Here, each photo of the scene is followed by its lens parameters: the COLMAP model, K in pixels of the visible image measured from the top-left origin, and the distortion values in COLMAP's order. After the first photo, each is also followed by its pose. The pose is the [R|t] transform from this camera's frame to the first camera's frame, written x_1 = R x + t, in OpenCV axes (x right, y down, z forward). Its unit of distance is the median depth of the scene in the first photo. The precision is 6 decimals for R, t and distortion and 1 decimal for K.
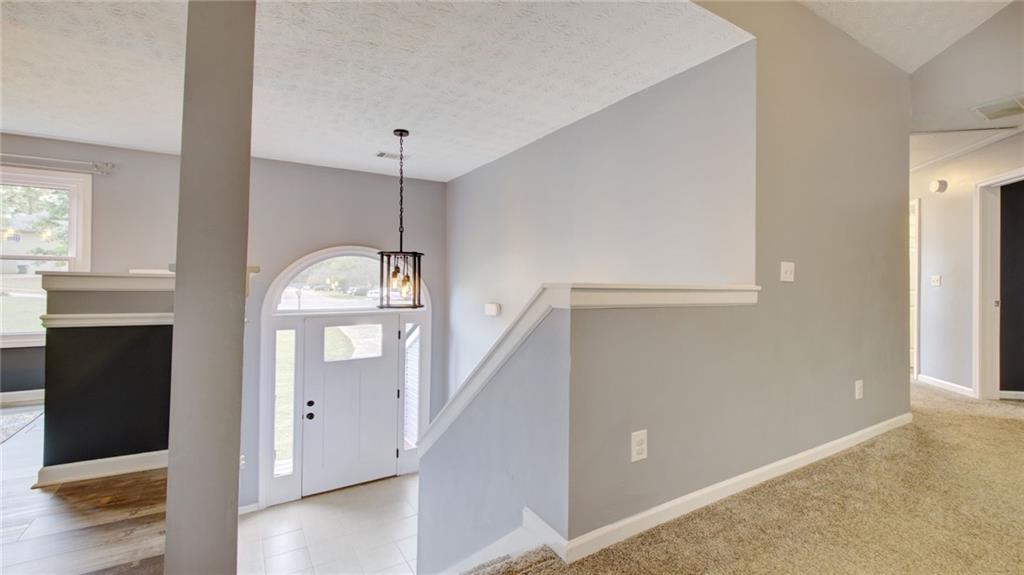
lens RADIAL K [[442.3, 0, 518.7], [0, 442.3, 278.1], [0, 0, 1]] dist [0.024468, -0.001824]
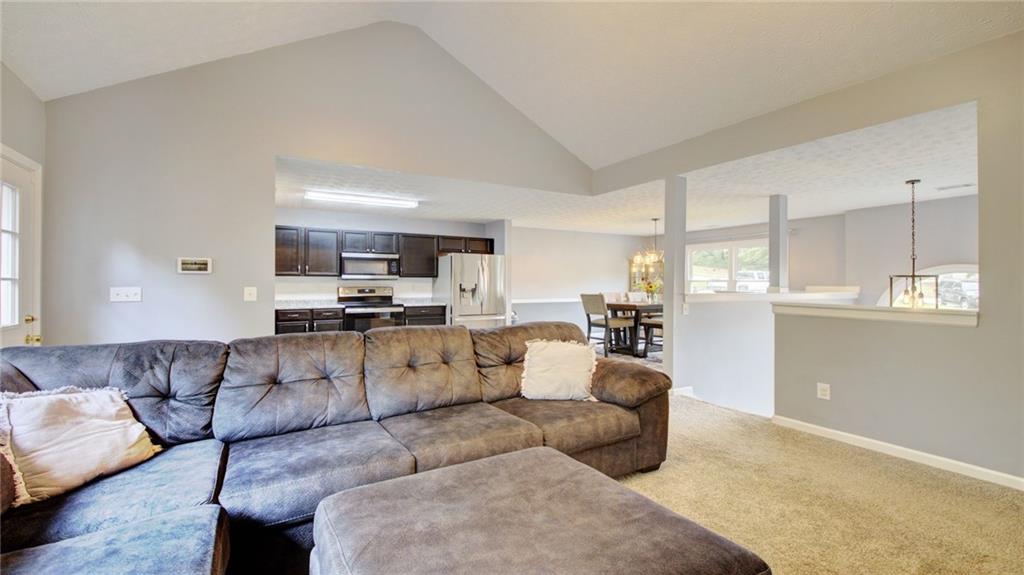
lens RADIAL K [[442.3, 0, 509.2], [0, 442.3, 278.0], [0, 0, 1]] dist [0.024468, -0.001824]
pose [[-0.040363, -0.020236, -0.998980, 1.189571], [0.005305, 0.999776, -0.020467, -0.034957], [0.999171, -0.006126, -0.040246, -0.123971]]
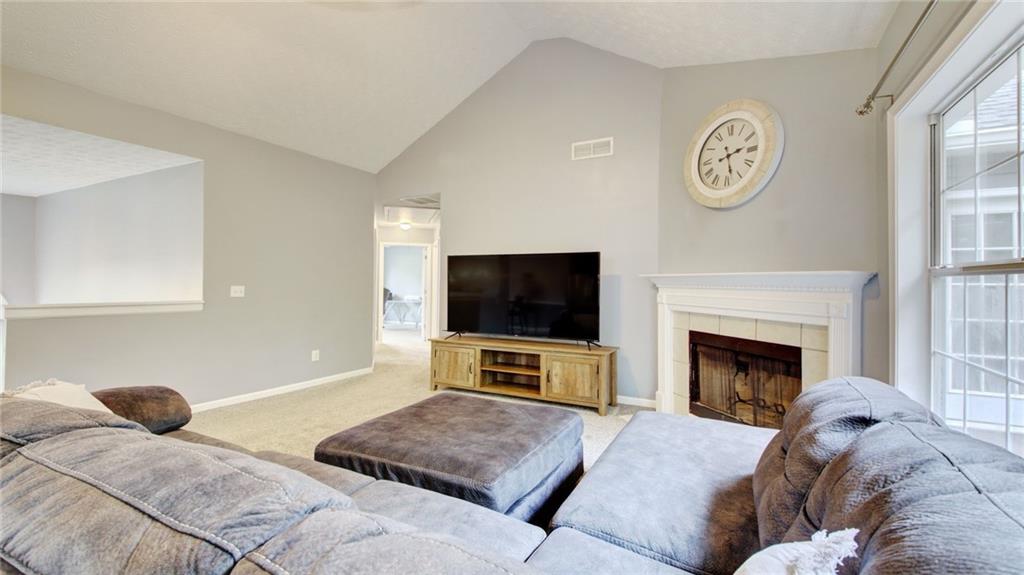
lens RADIAL K [[442.3, 0, 520.9], [0, 442.3, 285.8], [0, 0, 1]] dist [0.024468, -0.001824]
pose [[0.872286, -0.008336, 0.488924, 0.502144], [0.001039, 0.999884, 0.015193, -0.044266], [-0.488994, -0.012745, 0.872194, -0.778822]]
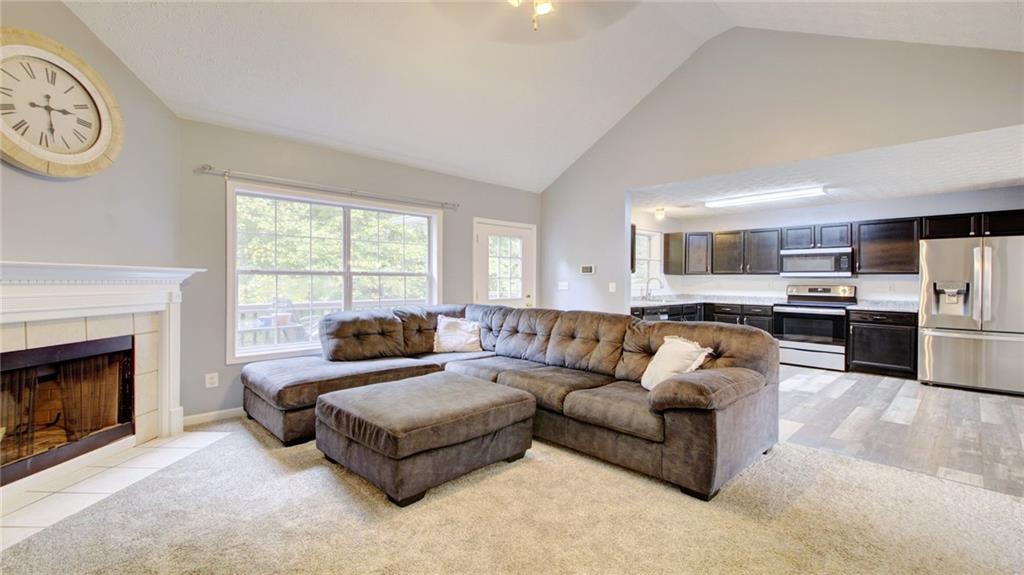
lens RADIAL K [[442.3, 0, 516.9], [0, 442.3, 281.1], [0, 0, 1]] dist [0.024468, -0.001824]
pose [[-0.980878, -0.013695, -0.194142, 0.762381], [-0.013221, 0.999906, -0.003736, -0.033714], [0.194175, -0.001098, -0.980966, 0.773051]]
